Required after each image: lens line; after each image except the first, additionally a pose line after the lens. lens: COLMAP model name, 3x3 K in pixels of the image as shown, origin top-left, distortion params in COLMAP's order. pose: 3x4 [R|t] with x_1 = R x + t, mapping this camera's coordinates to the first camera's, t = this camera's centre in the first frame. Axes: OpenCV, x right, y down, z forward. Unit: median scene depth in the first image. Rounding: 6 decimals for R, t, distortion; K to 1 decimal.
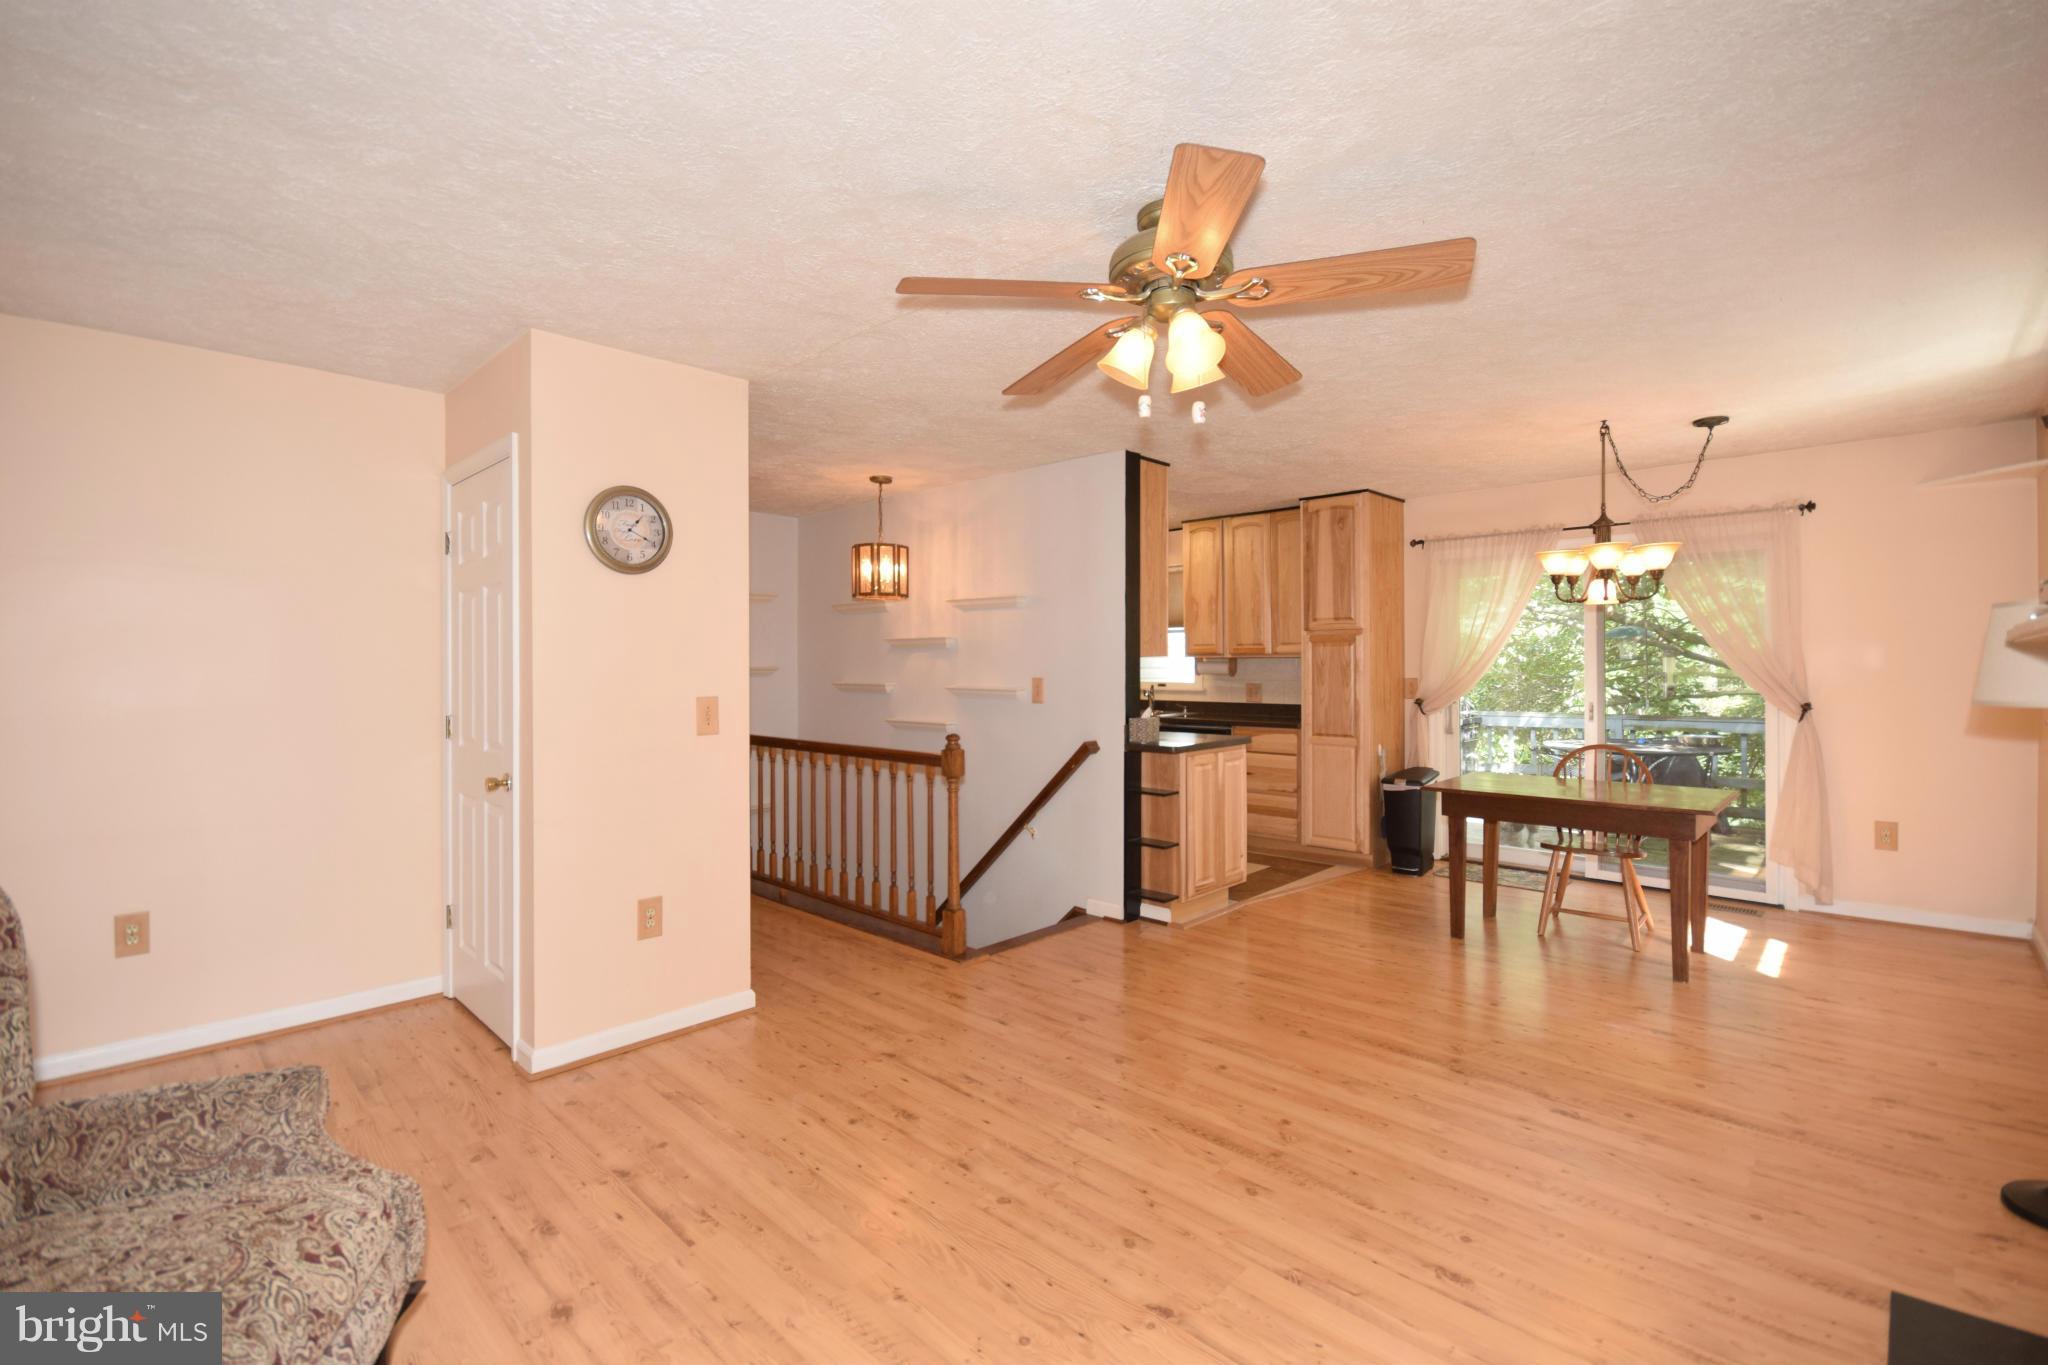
lens RADIAL K [[888.3, 0, 1024.7], [0, 888.3, 672.5], [0, 0, 1]] dist [-0.000176, -0.009946]
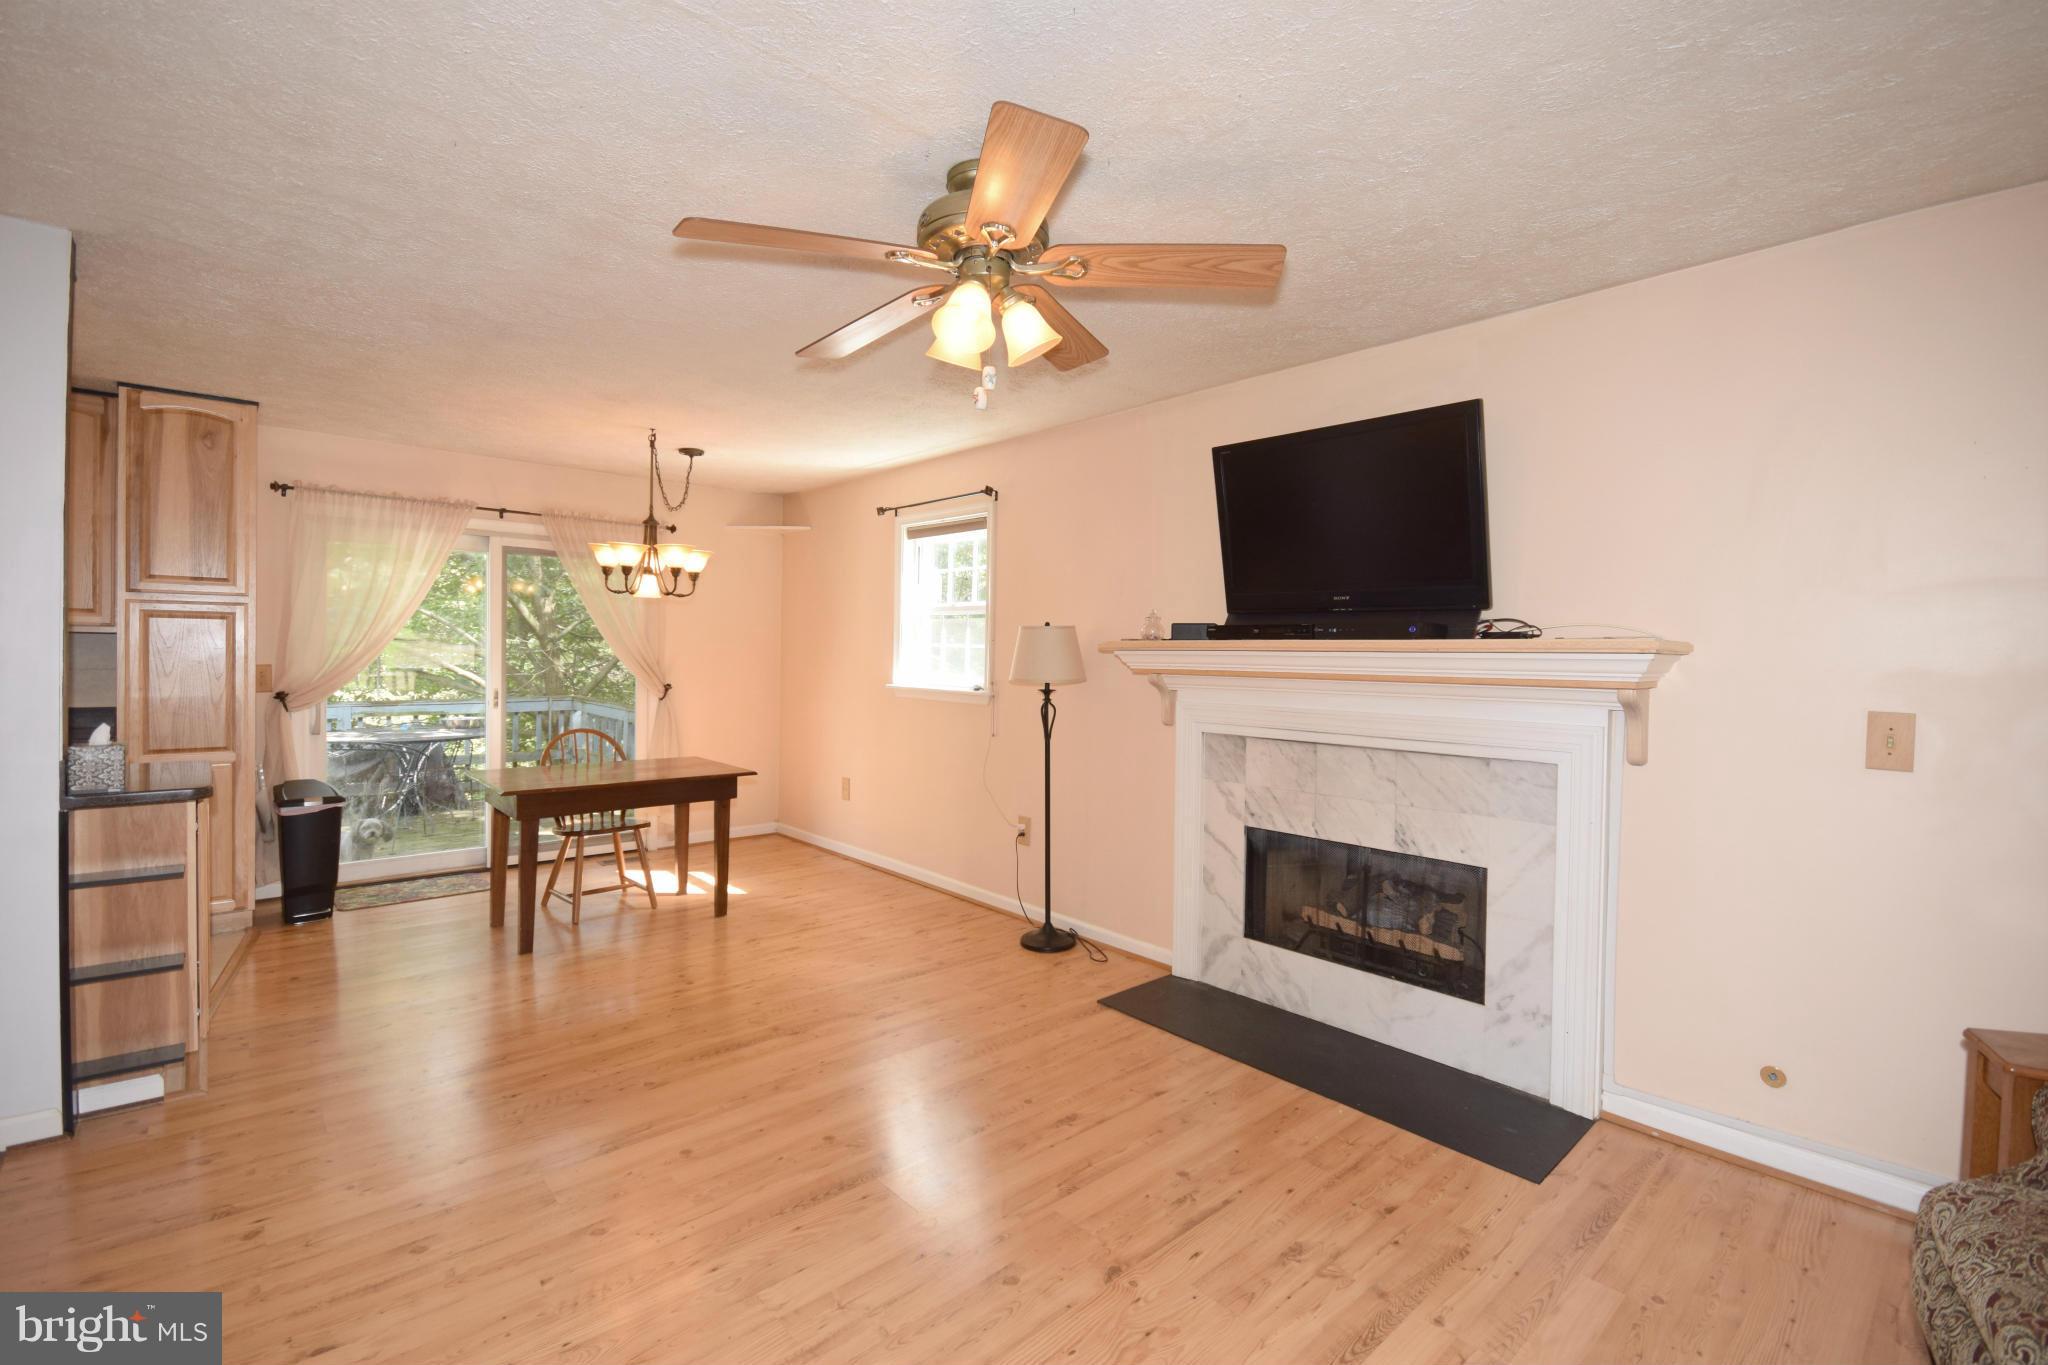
lens RADIAL K [[888.3, 0, 1024.7], [0, 888.3, 672.5], [0, 0, 1]] dist [-0.000176, -0.009946]
pose [[0.073171, -0.013110, 0.997233, -0.342319], [-0.008483, 0.999869, 0.013767, -0.003482], [-0.997283, -0.009466, 0.073050, 0.394801]]
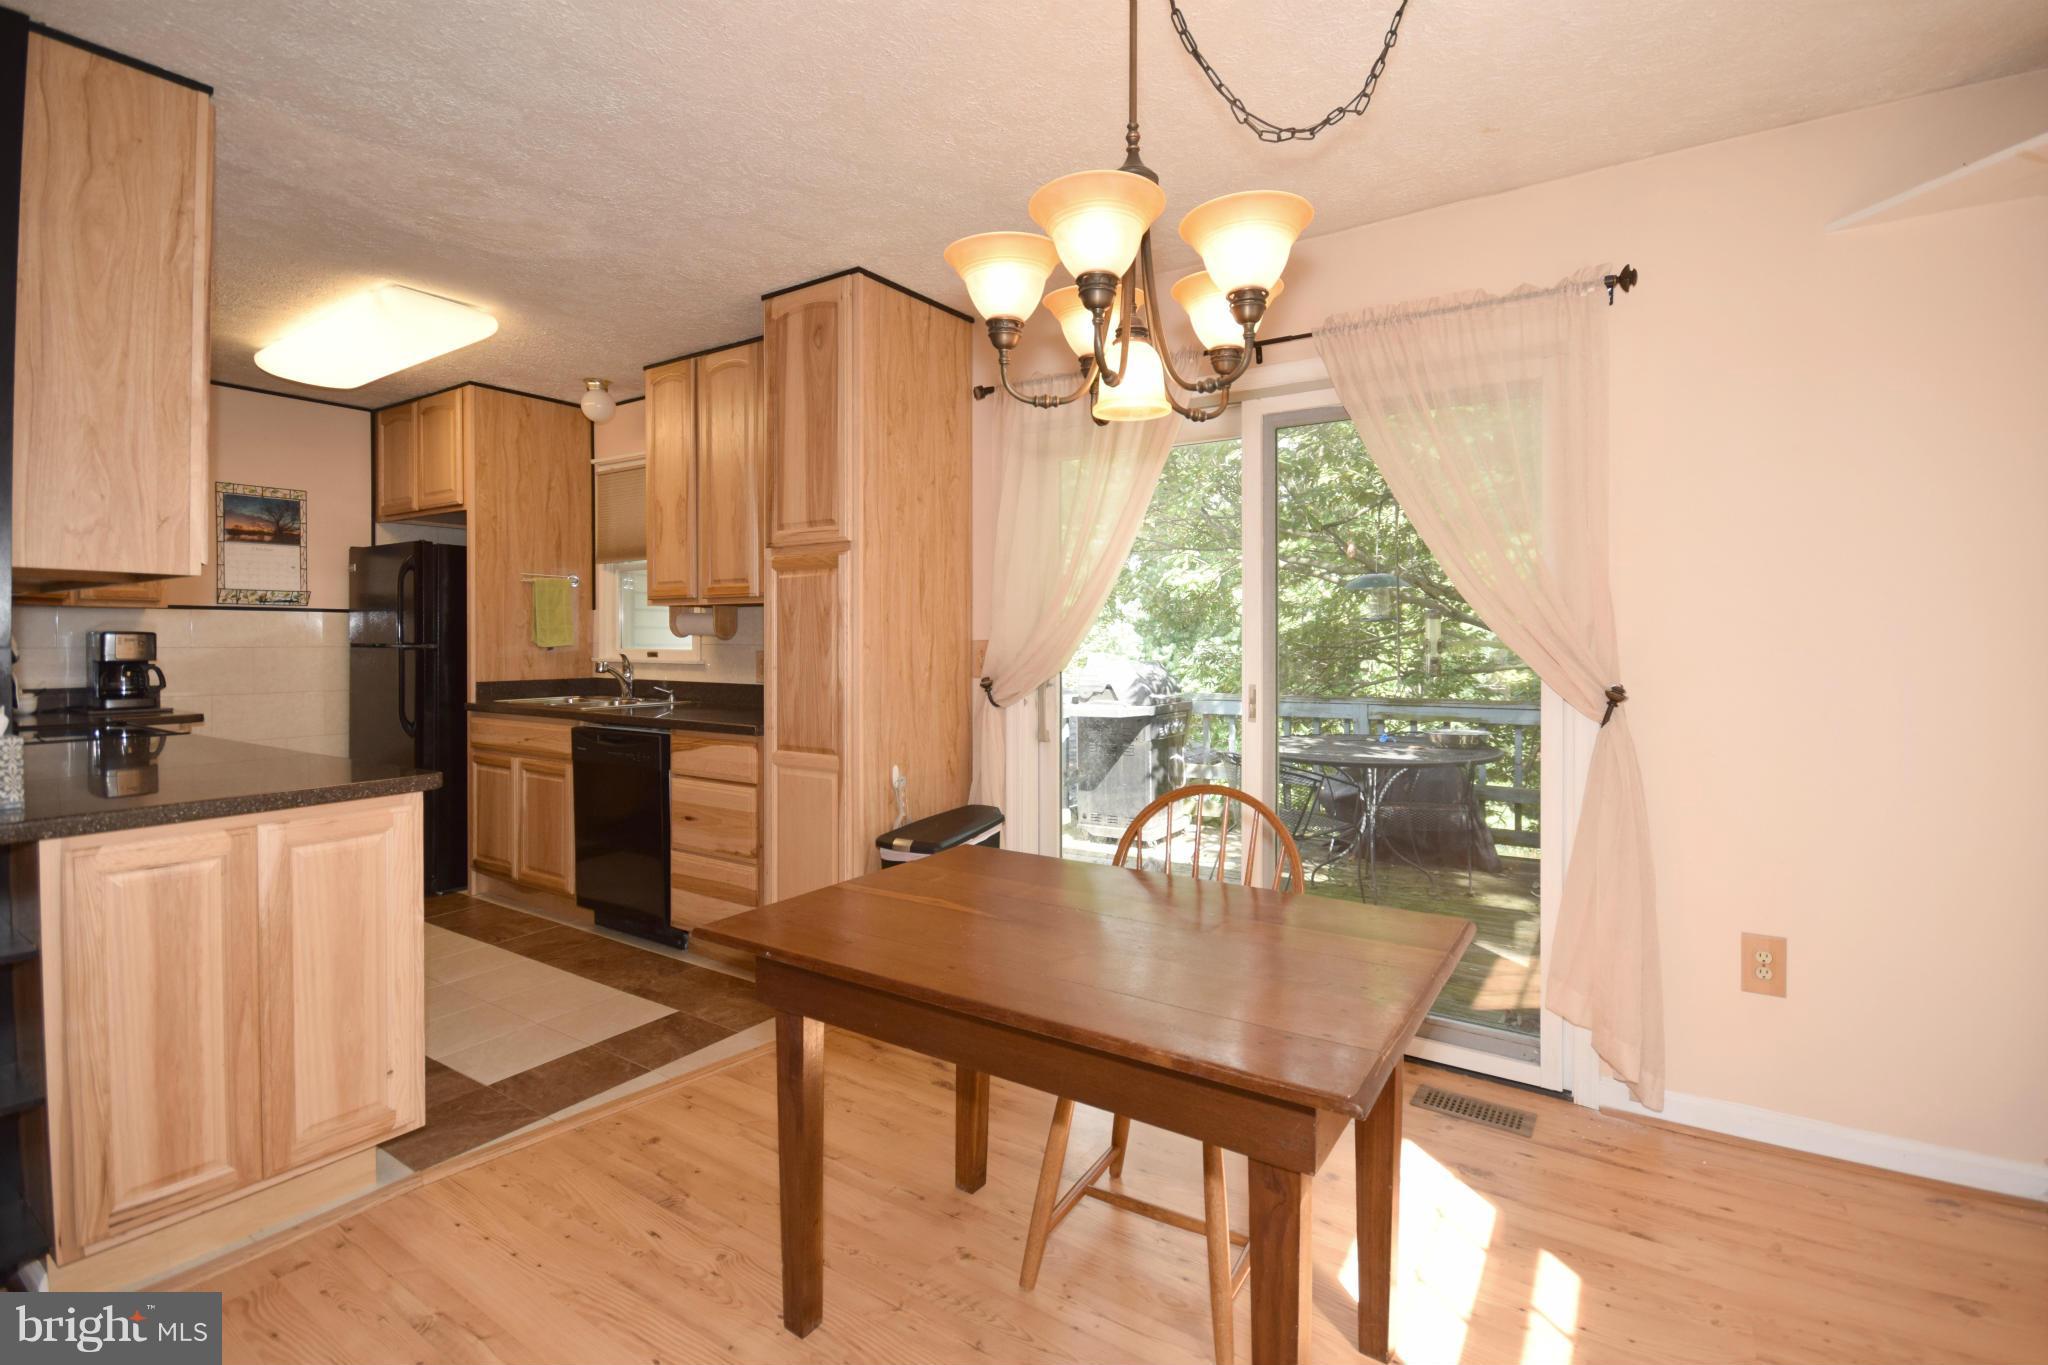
lens RADIAL K [[964.0, 0, 1030.3], [0, 964.0, 649.4], [0, 0, 1]] dist [-0.001662, -0.000395]
pose [[0.980418, 0.003514, 0.196895, 0.452563], [-0.004519, 0.999979, 0.004657, 0.011806], [-0.196874, -0.005455, 0.980414, 0.528715]]
